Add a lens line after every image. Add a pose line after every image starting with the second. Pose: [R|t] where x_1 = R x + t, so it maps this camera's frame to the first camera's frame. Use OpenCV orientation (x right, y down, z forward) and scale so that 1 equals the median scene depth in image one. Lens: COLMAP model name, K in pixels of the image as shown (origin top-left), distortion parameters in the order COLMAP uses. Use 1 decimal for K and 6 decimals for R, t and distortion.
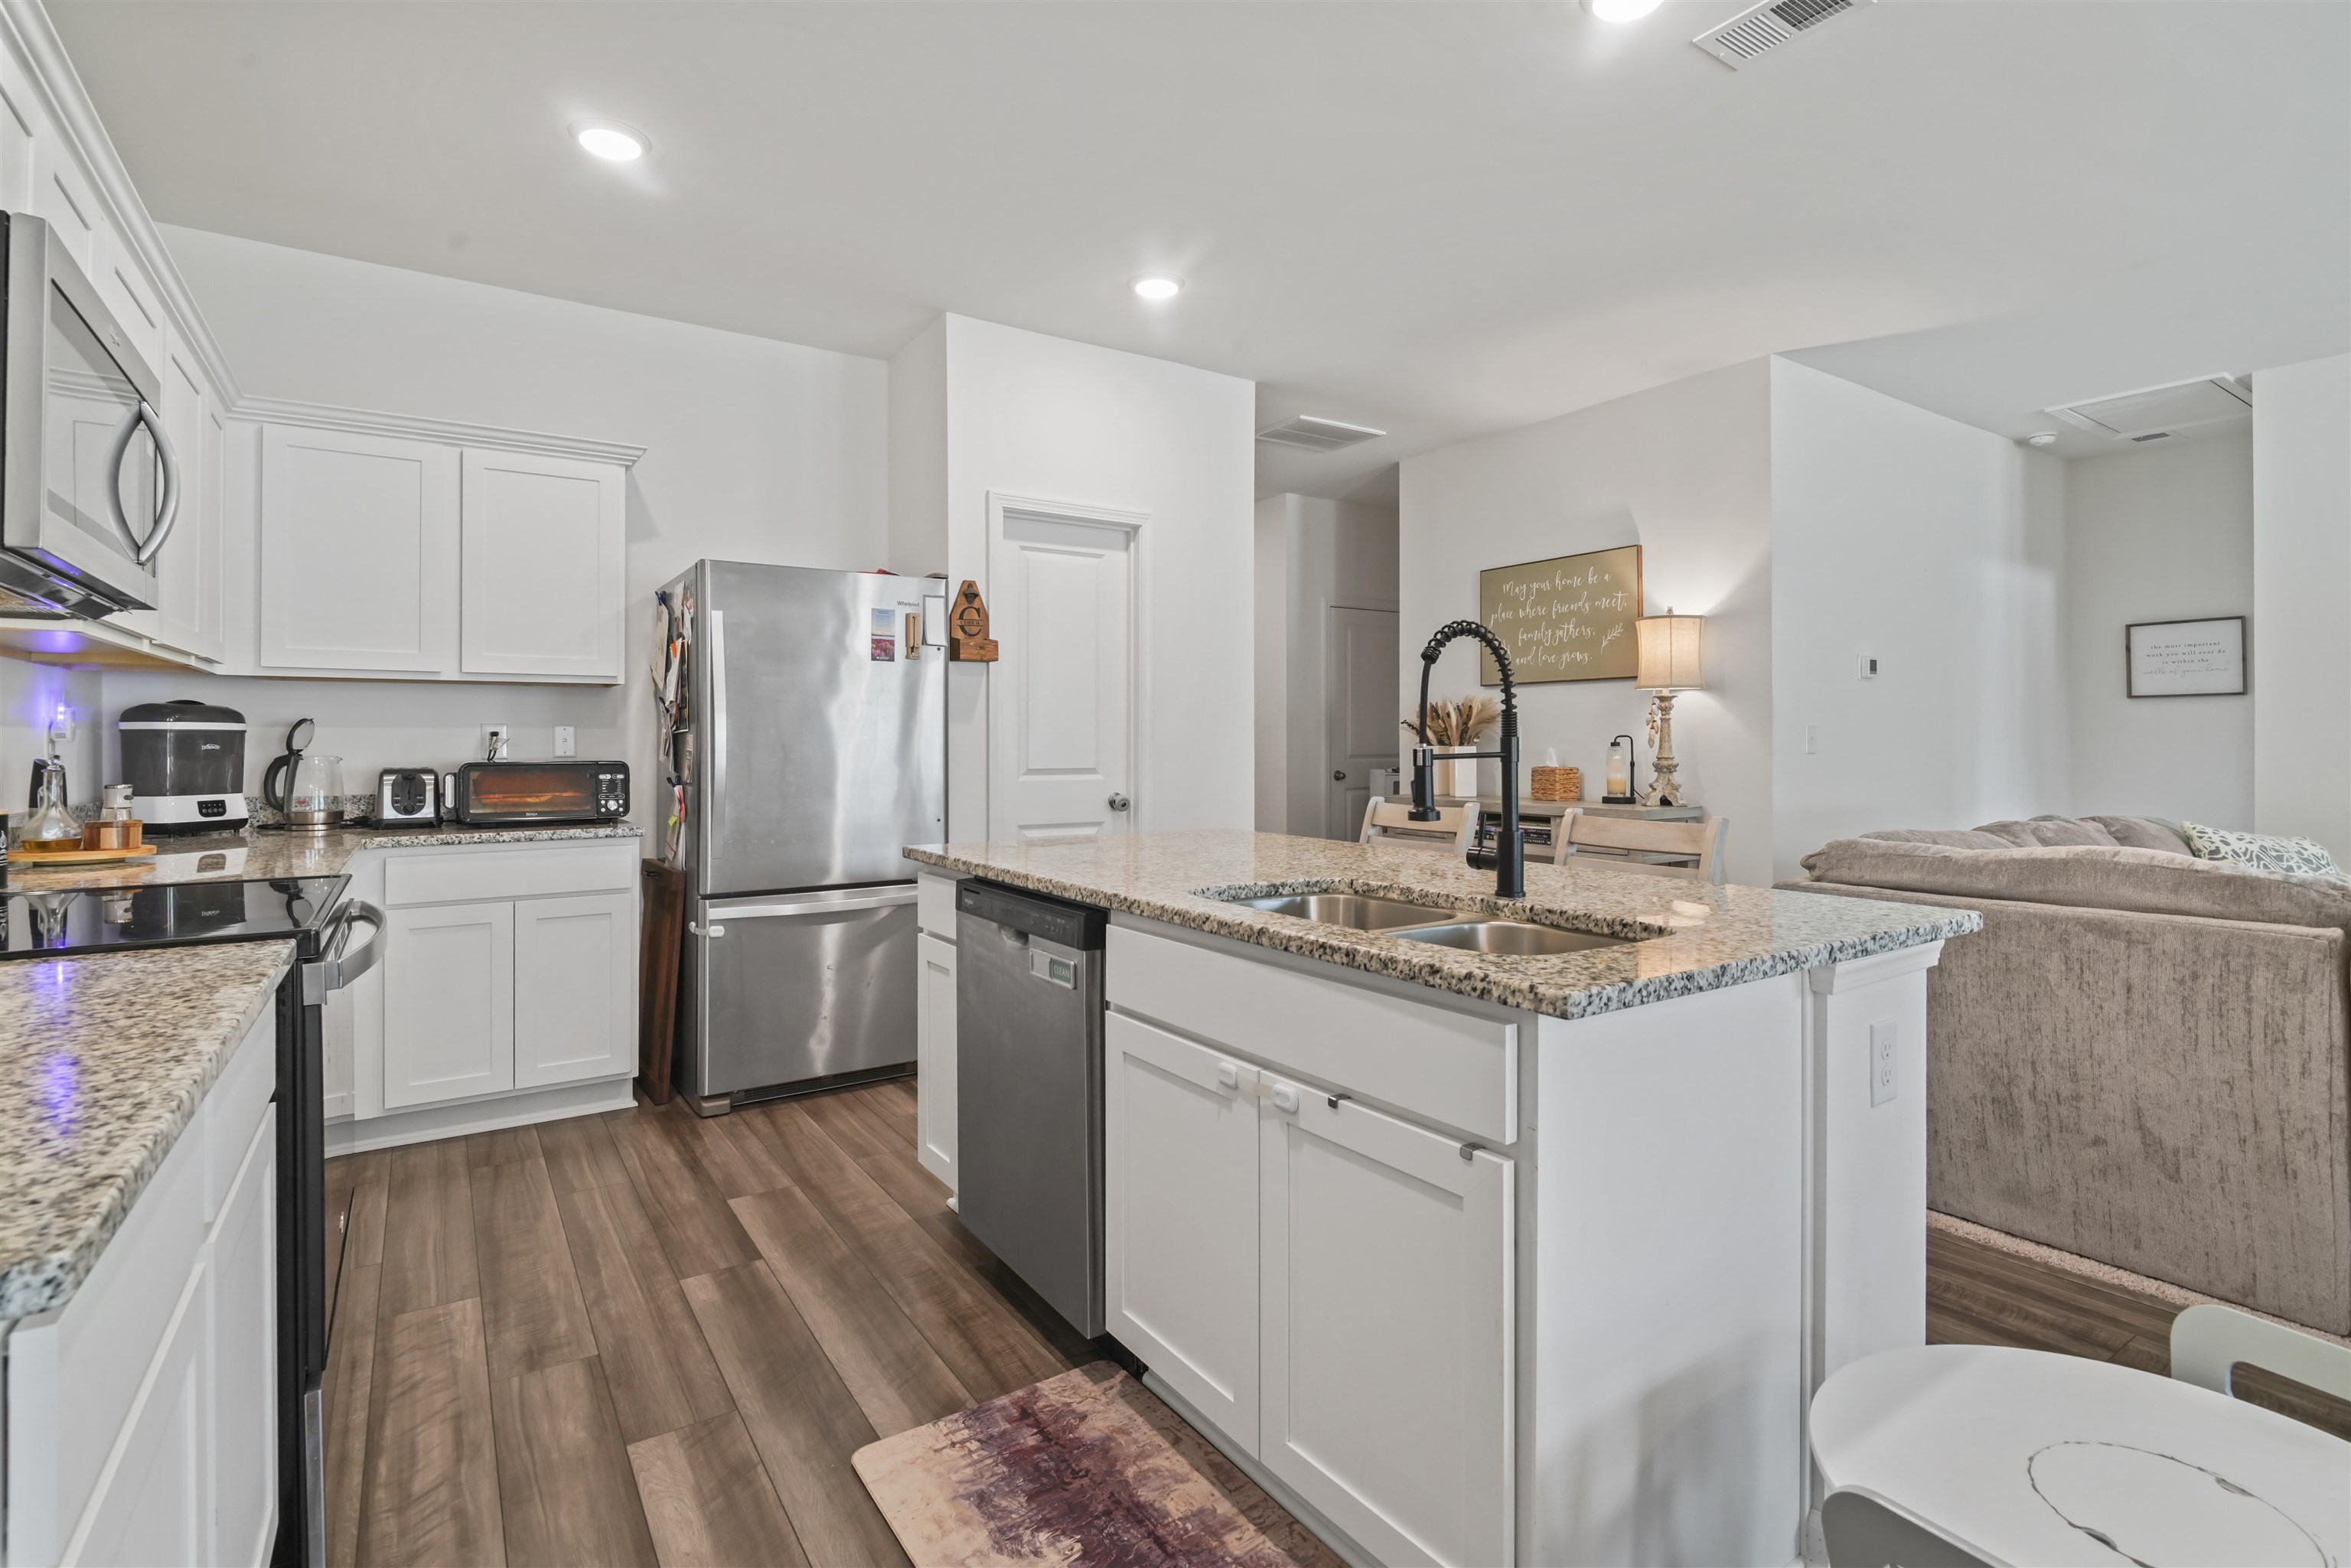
lens RADIAL K [[1087.6, 0, 1182.4], [0, 1087.6, 768.2], [0, 0, 1]] dist [-0.001726, -0.001313]
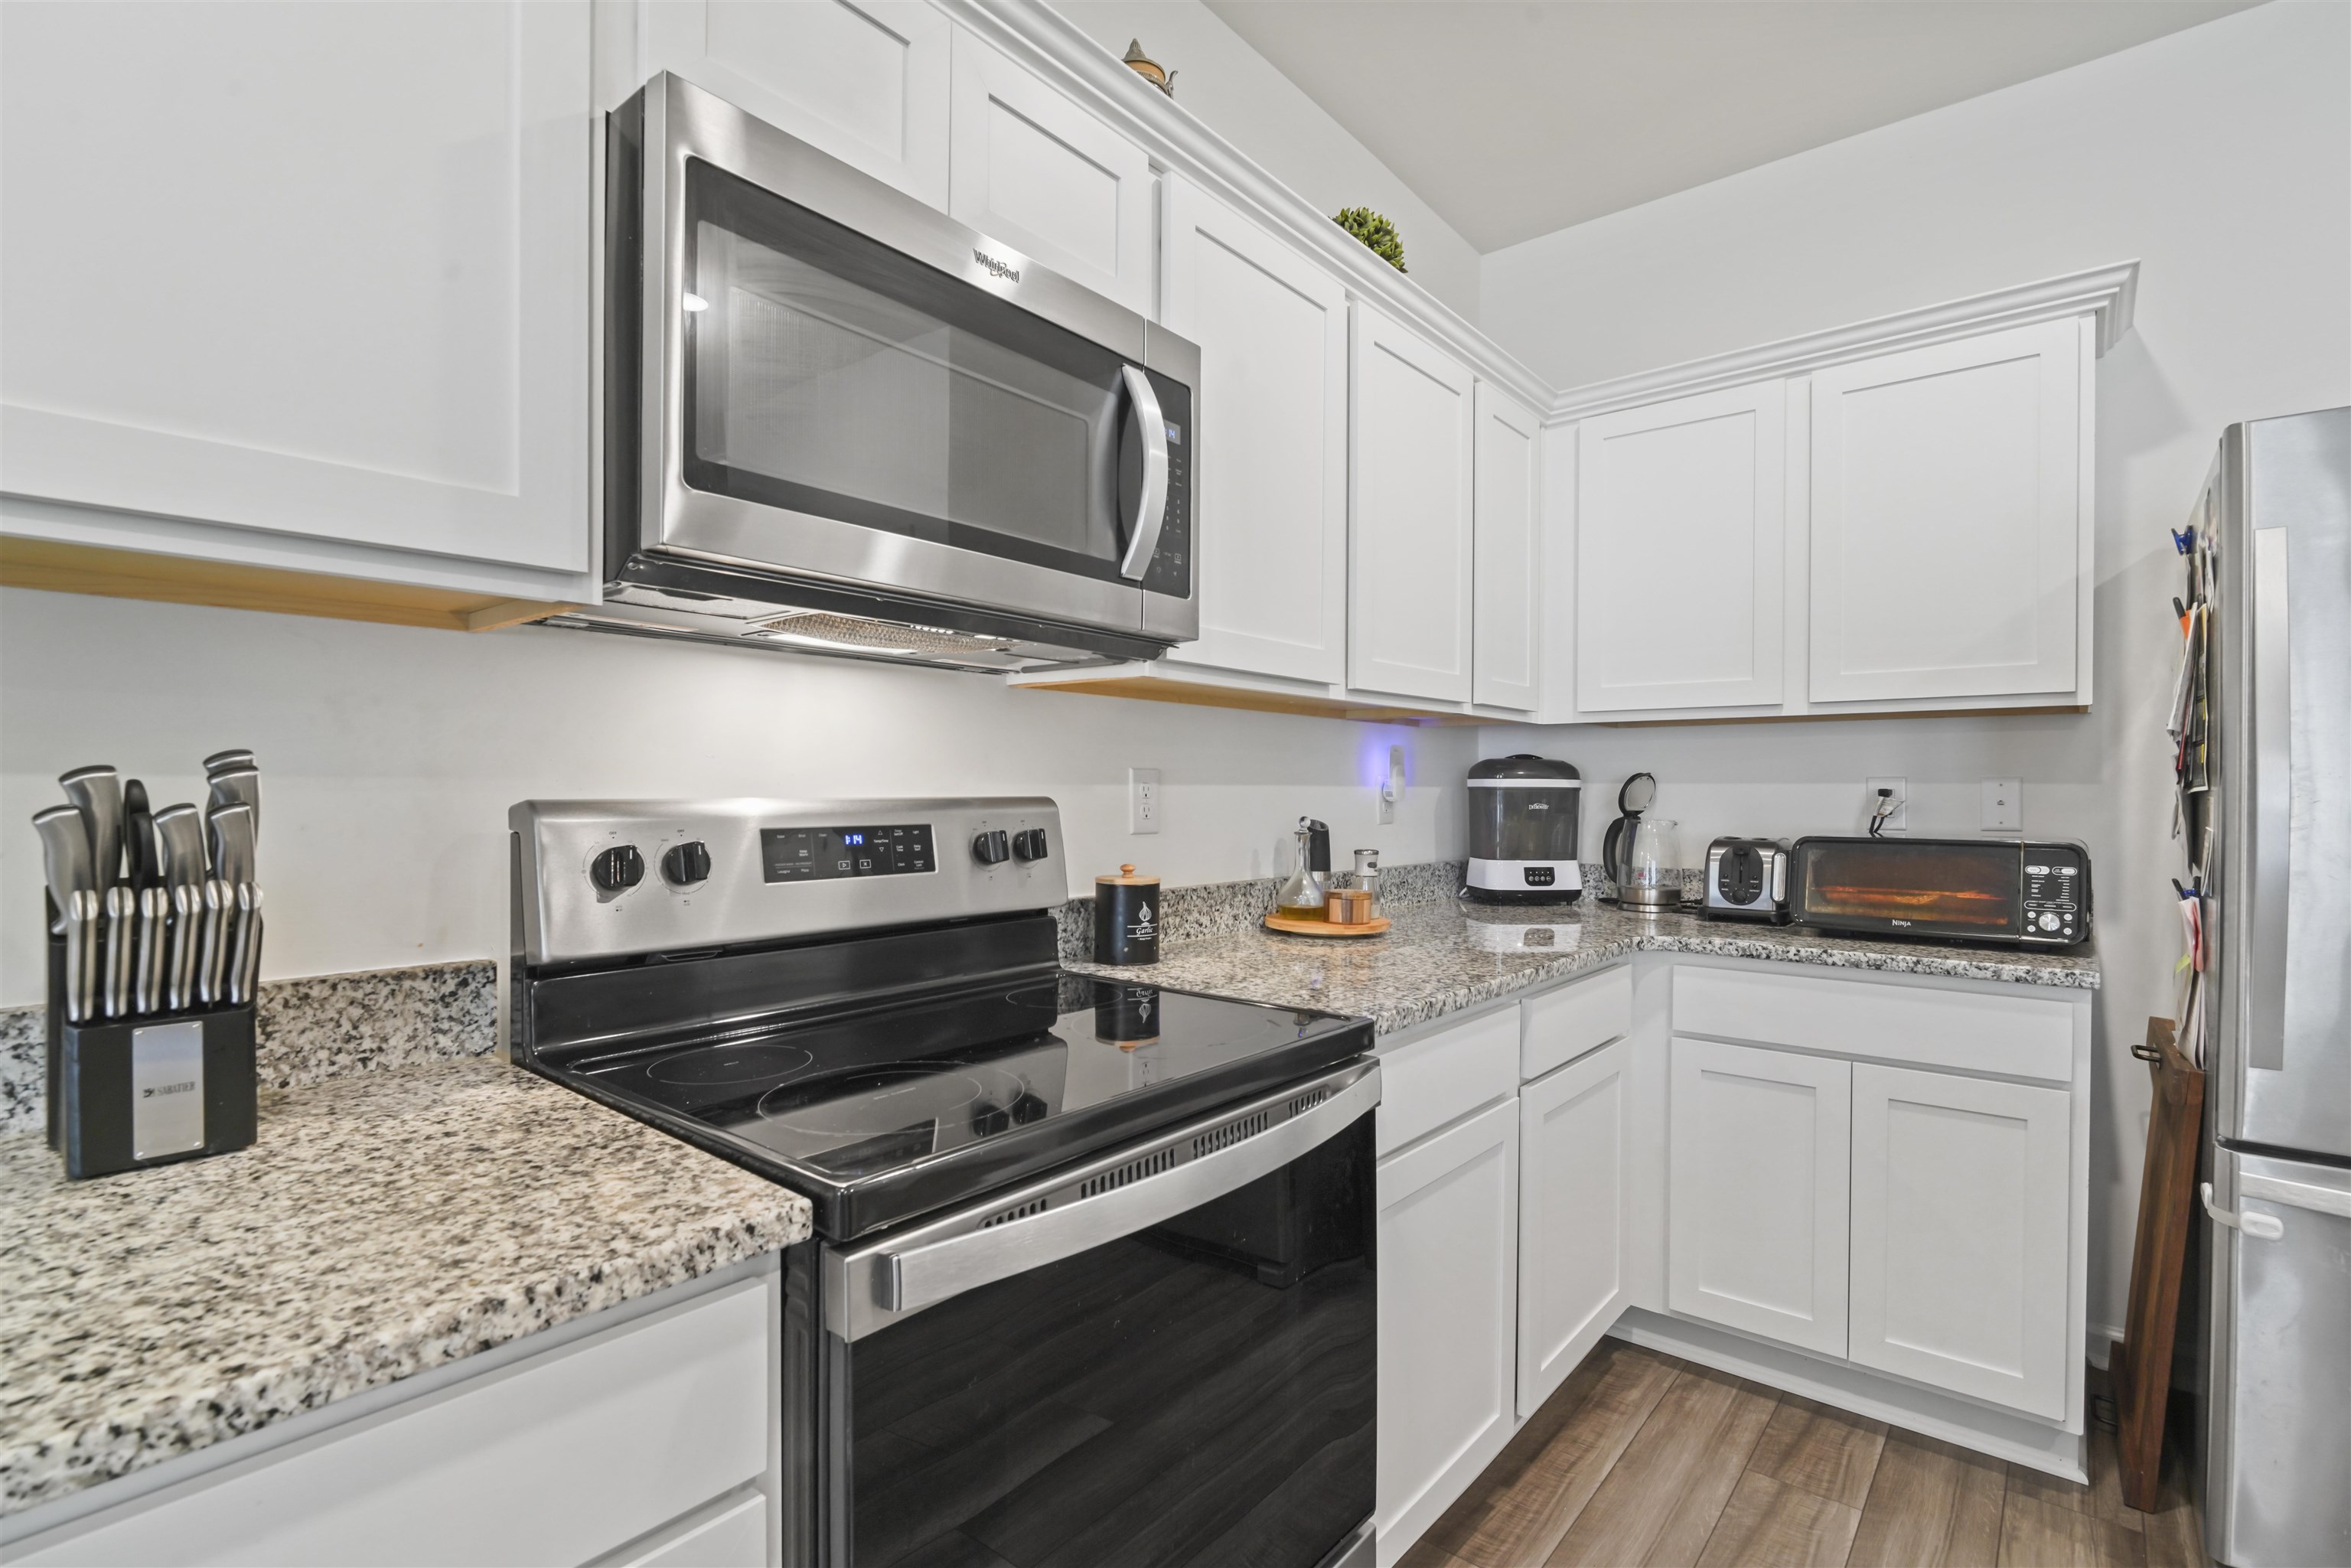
lens RADIAL K [[1087.6, 0, 1177.9], [0, 1087.6, 787.7], [0, 0, 1]] dist [-0.001726, -0.001313]
pose [[0.265974, 0.001480, -0.963979, -0.112589], [-0.031765, 0.999469, -0.007230, -0.017704], [0.963457, 0.032544, 0.265880, 0.445143]]
